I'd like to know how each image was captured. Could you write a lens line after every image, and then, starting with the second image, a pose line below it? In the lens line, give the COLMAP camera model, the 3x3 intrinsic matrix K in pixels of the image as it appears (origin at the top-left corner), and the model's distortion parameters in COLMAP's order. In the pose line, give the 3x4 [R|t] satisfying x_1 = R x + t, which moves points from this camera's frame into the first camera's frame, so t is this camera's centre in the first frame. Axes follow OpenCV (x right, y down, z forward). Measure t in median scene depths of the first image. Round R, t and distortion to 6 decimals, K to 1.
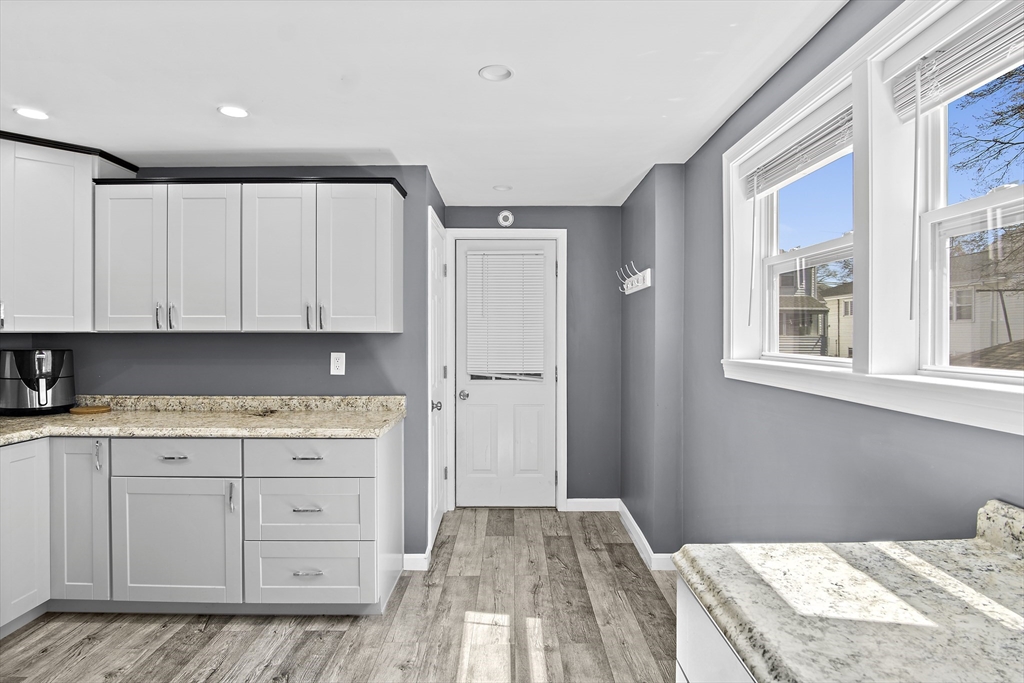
lens RADIAL K [[559.0, 0, 513.9], [0, 559.0, 335.8], [0, 0, 1]] dist [-0.018659, -0.002883]
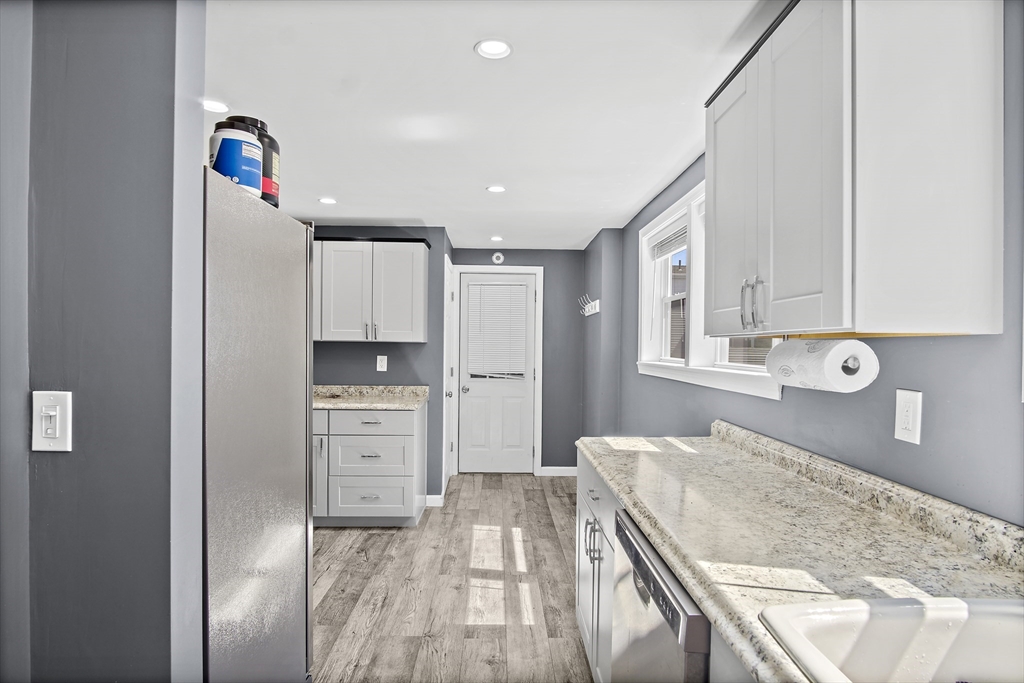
lens RADIAL K [[557.6, 0, 521.7], [0, 557.6, 338.6], [0, 0, 1]] dist [-0.018546, -0.001224]
pose [[0.999298, 0.008733, 0.036422, -0.006741], [-0.008452, 0.999933, -0.007863, -0.006003], [-0.036488, 0.007549, 0.999306, -0.469126]]
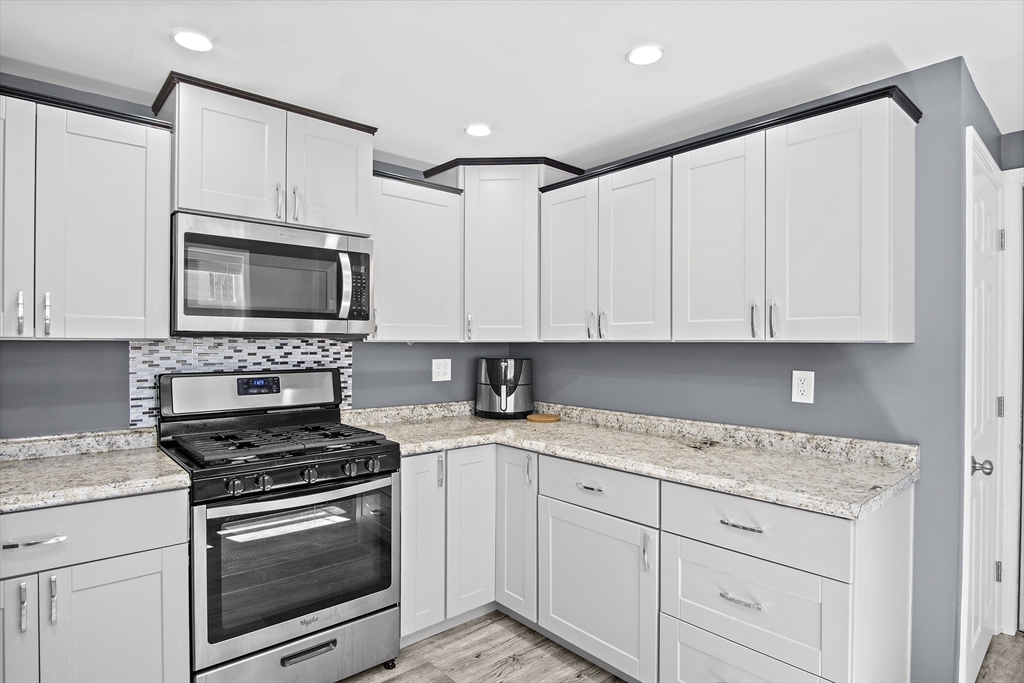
lens RADIAL K [[557.6, 0, 510.7], [0, 557.6, 346.4], [0, 0, 1]] dist [-0.018546, -0.001224]
pose [[0.662821, 0.006672, -0.748748, -0.039612], [-0.004023, 0.999978, 0.005350, -0.002950], [0.748767, -0.000534, 0.662833, 0.273231]]
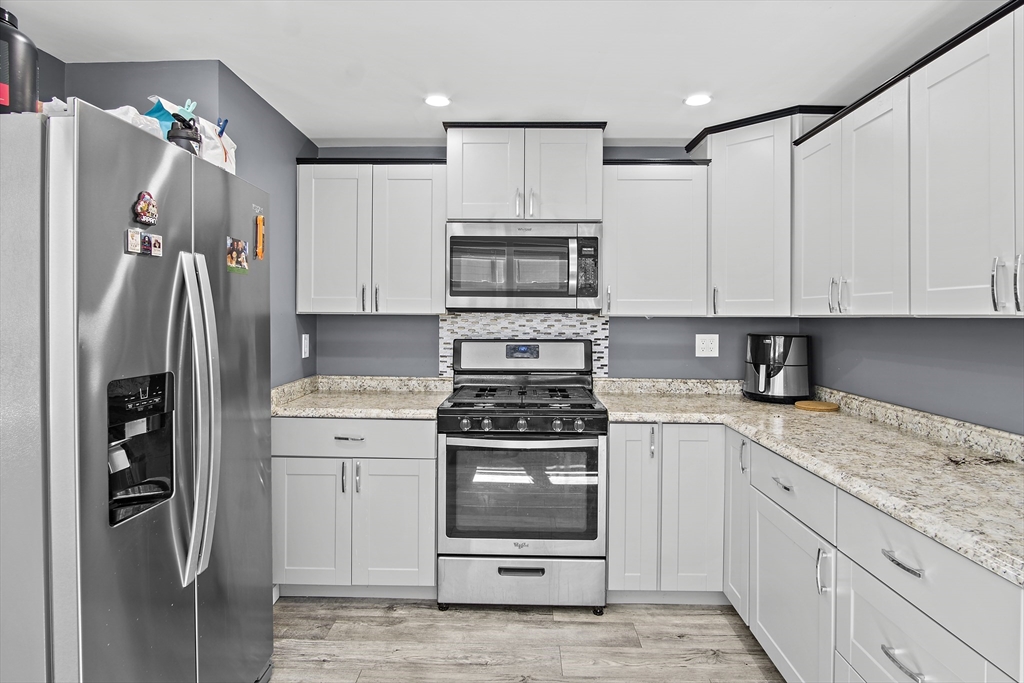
lens RADIAL K [[557.6, 0, 505.6], [0, 557.6, 316.4], [0, 0, 1]] dist [-0.018546, -0.001224]
pose [[-0.022739, 0.000494, -0.999741, 0.117271], [-0.008880, 0.999960, 0.000696, -0.003312], [0.999702, 0.008893, -0.022734, 0.524789]]
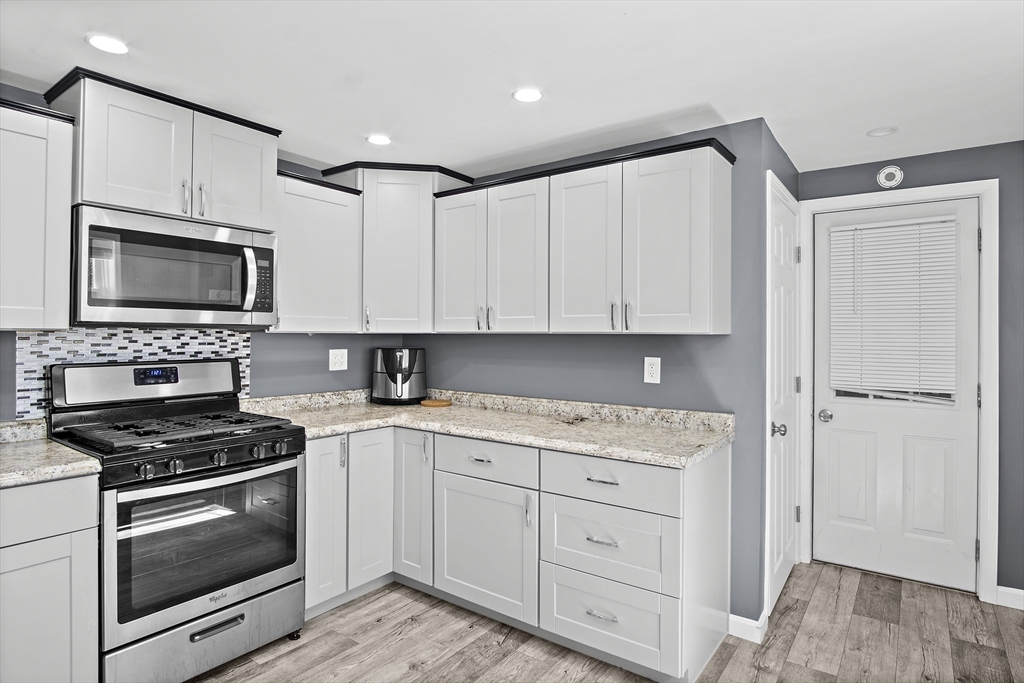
lens RADIAL K [[557.6, 0, 514.9], [0, 557.6, 333.1], [0, 0, 1]] dist [-0.018546, -0.001224]
pose [[0.808388, 0.001969, -0.588647, 0.018517], [-0.005691, 0.999974, -0.004471, -0.002142], [0.588623, 0.006964, 0.808378, 0.187025]]
